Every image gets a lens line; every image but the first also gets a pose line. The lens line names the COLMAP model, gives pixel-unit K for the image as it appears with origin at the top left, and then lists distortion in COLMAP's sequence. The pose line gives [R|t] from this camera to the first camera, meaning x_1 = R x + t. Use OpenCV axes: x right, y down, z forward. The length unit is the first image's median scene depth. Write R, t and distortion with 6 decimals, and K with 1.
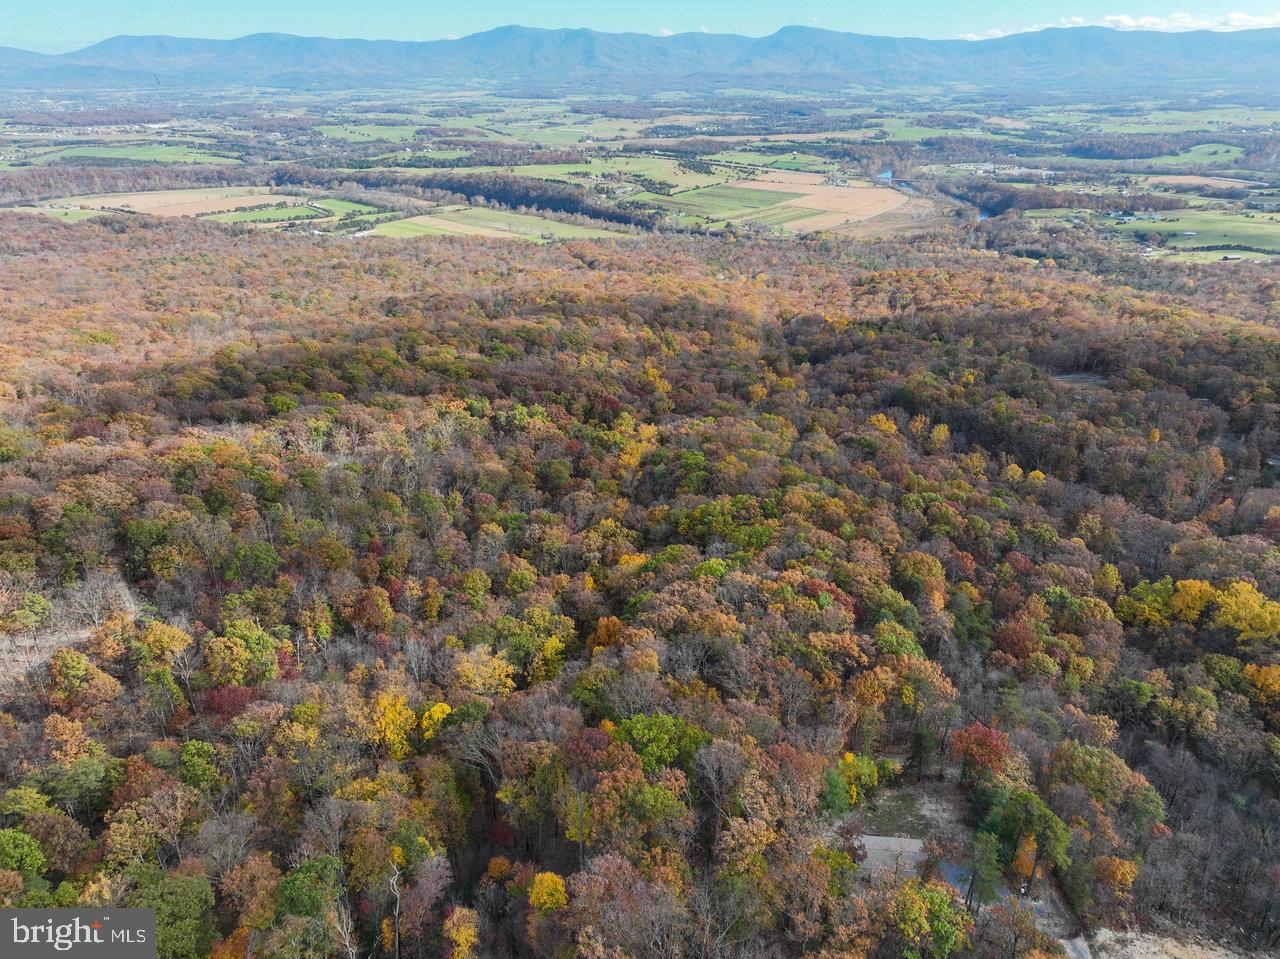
lens RADIAL K [[899.9, 0, 648.3], [0, 899.9, 479.0], [0, 0, 1]] dist [-0.002793, 0.018530]
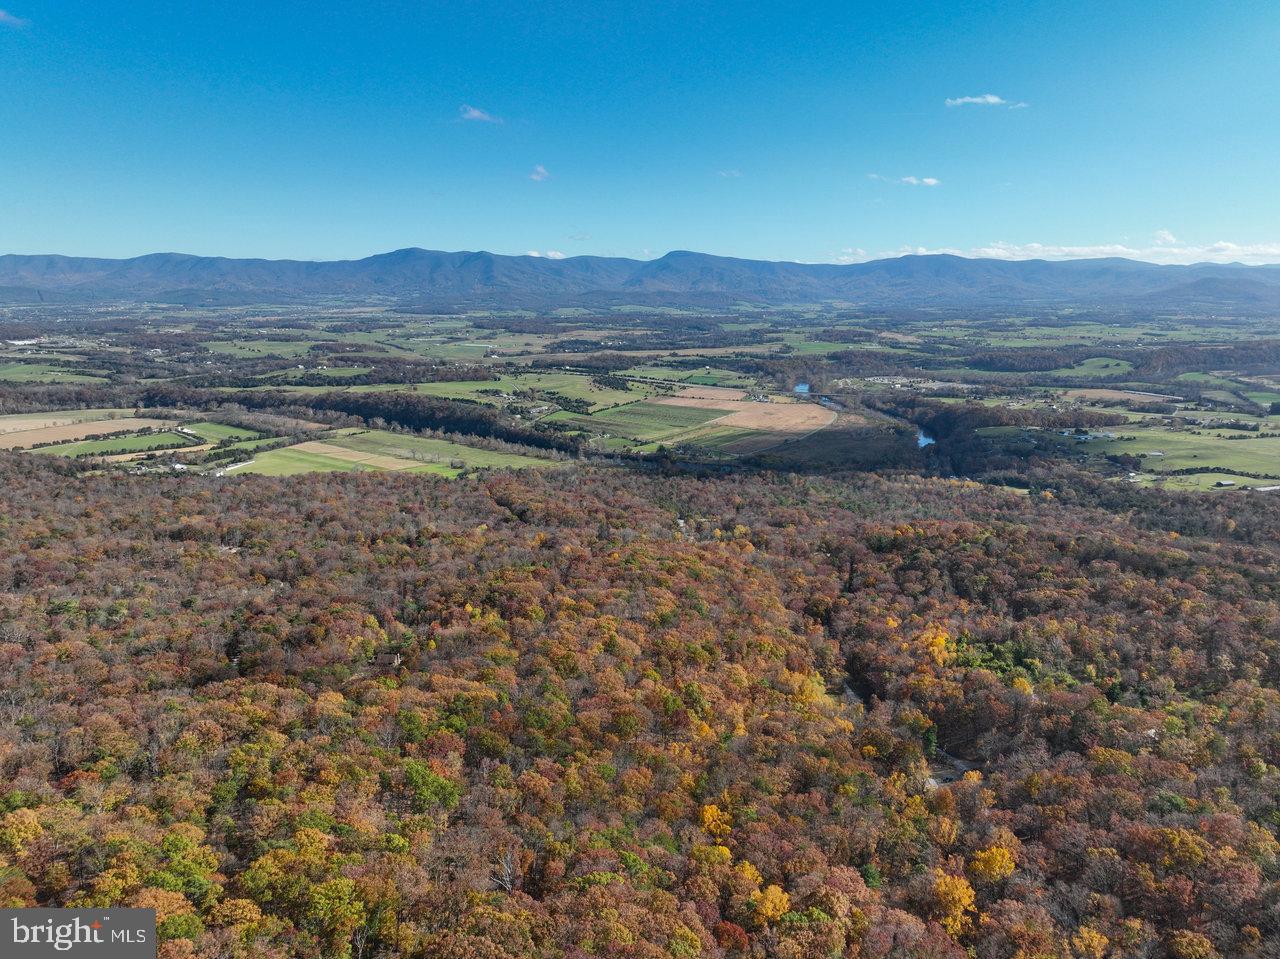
lens RADIAL K [[899.9, 0, 646.0], [0, 899.9, 482.5], [0, 0, 1]] dist [-0.002793, 0.018530]
pose [[0.993655, -0.019697, 0.110735, -0.039702], [0.042788, 0.976720, -0.210209, -0.088752], [-0.104017, 0.213614, 0.971365, 0.195556]]
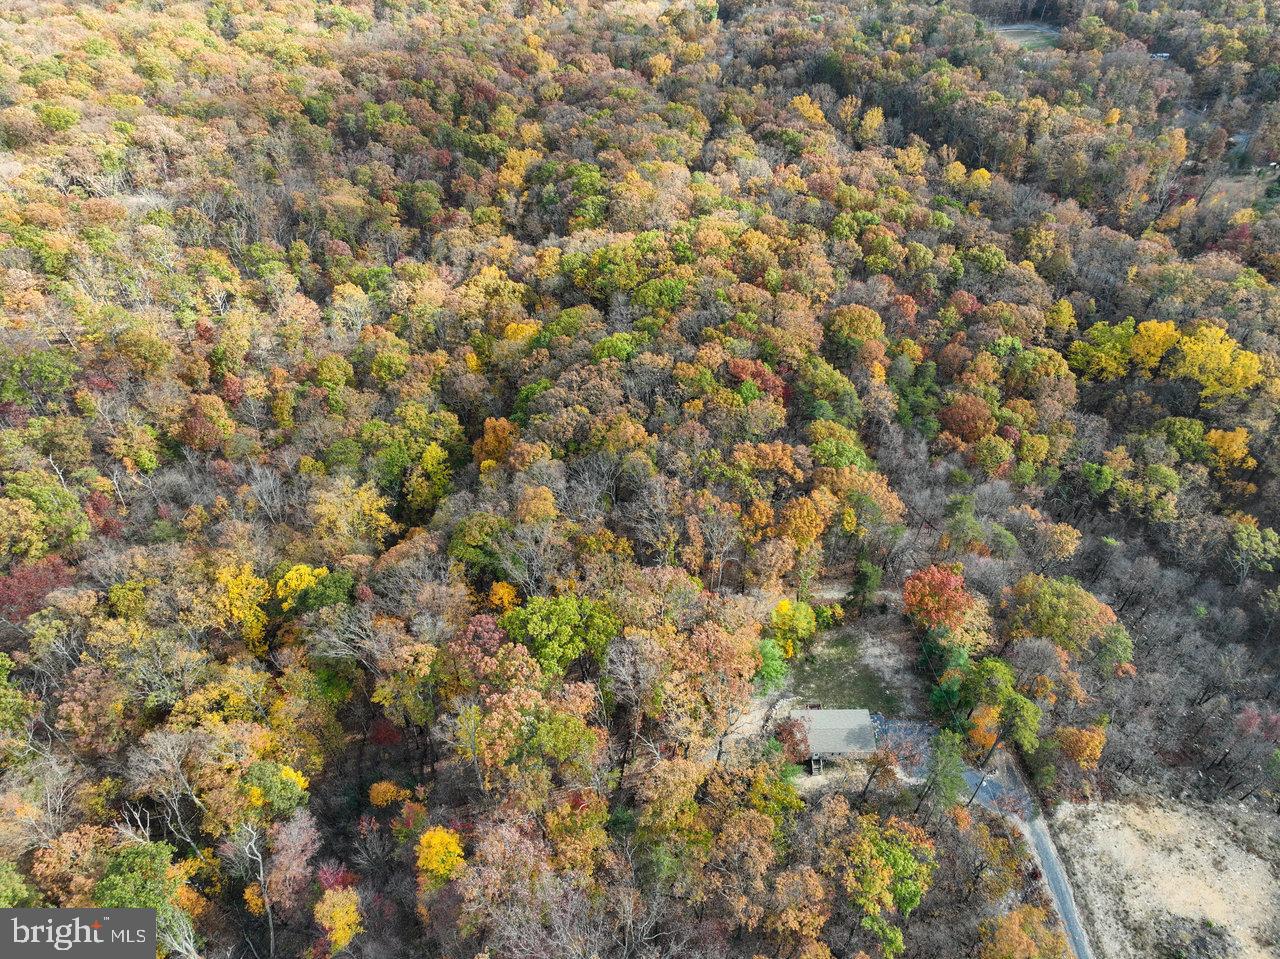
lens RADIAL K [[899.9, 0, 651.0], [0, 899.9, 476.2], [0, 0, 1]] dist [-0.002793, 0.018530]
pose [[0.993123, -0.080892, 0.084634, 0.004158], [0.045556, 0.932944, 0.357127, -0.015487], [-0.107847, -0.350815, 0.930214, 0.032143]]
